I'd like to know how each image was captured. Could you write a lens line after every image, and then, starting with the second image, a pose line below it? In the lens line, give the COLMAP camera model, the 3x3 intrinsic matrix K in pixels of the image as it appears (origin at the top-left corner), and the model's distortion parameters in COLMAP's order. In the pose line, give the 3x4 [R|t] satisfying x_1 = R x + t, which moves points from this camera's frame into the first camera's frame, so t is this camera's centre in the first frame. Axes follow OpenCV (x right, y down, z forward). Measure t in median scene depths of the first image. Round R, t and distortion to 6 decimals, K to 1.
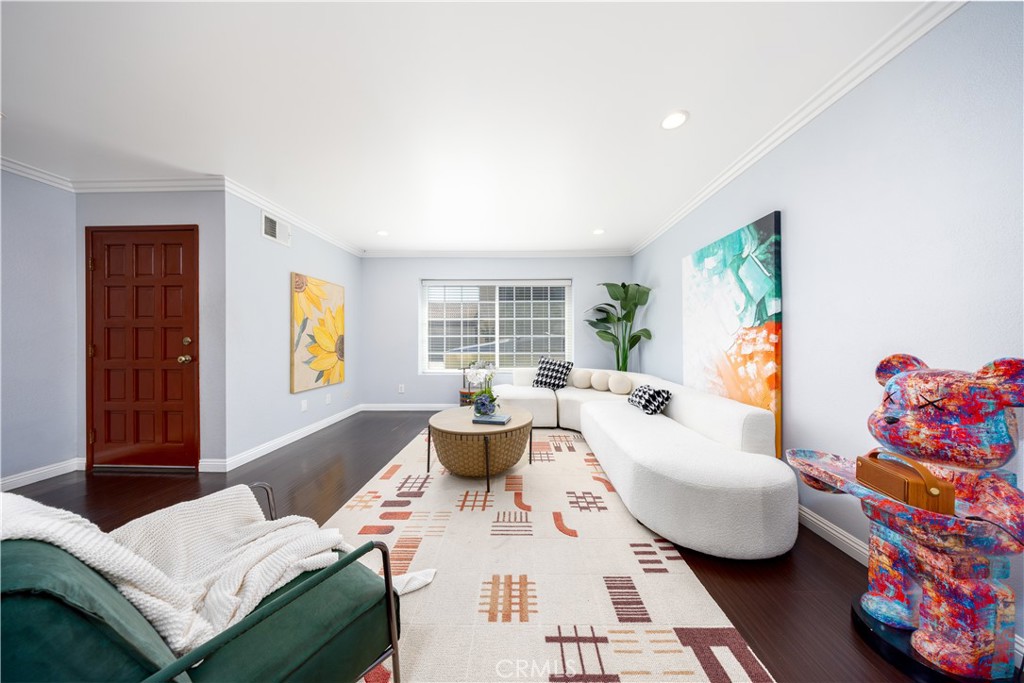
lens RADIAL K [[298.9, 0, 514.5], [0, 298.9, 340.0], [0, 0, 1]] dist [0.000135, -0.000005]
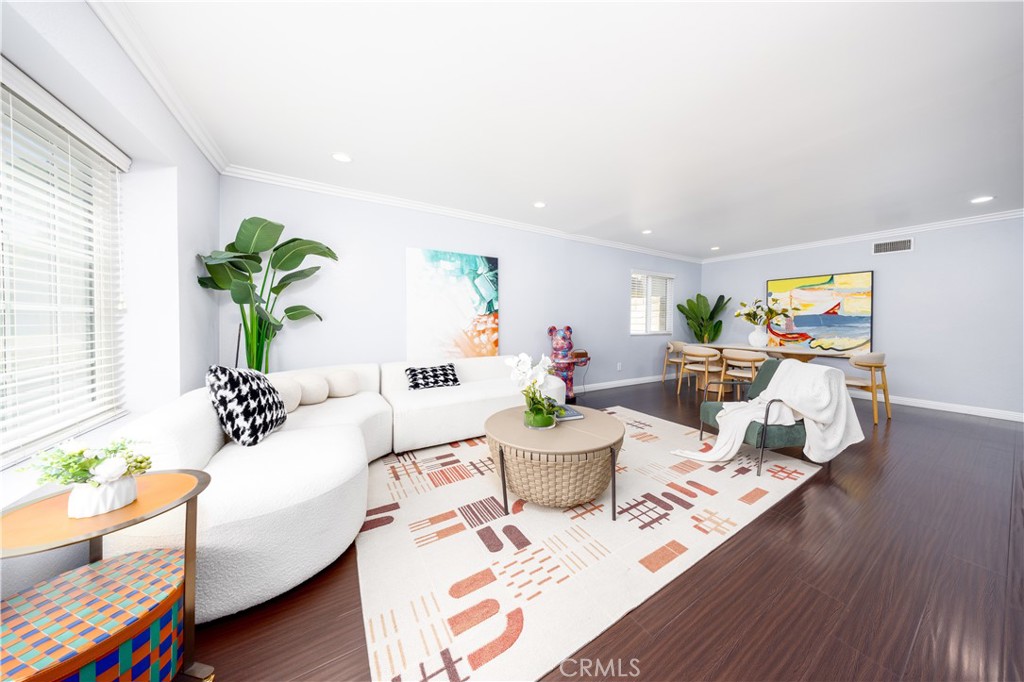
lens RADIAL K [[298.9, 0, 524.3], [0, 298.9, 322.3], [0, 0, 1]] dist [0.000135, -0.000005]
pose [[-0.526405, -0.008854, 0.850188, -0.854869], [-0.006015, 0.999960, 0.006689, -0.011769], [-0.850213, -0.001593, -0.526437, 1.736191]]
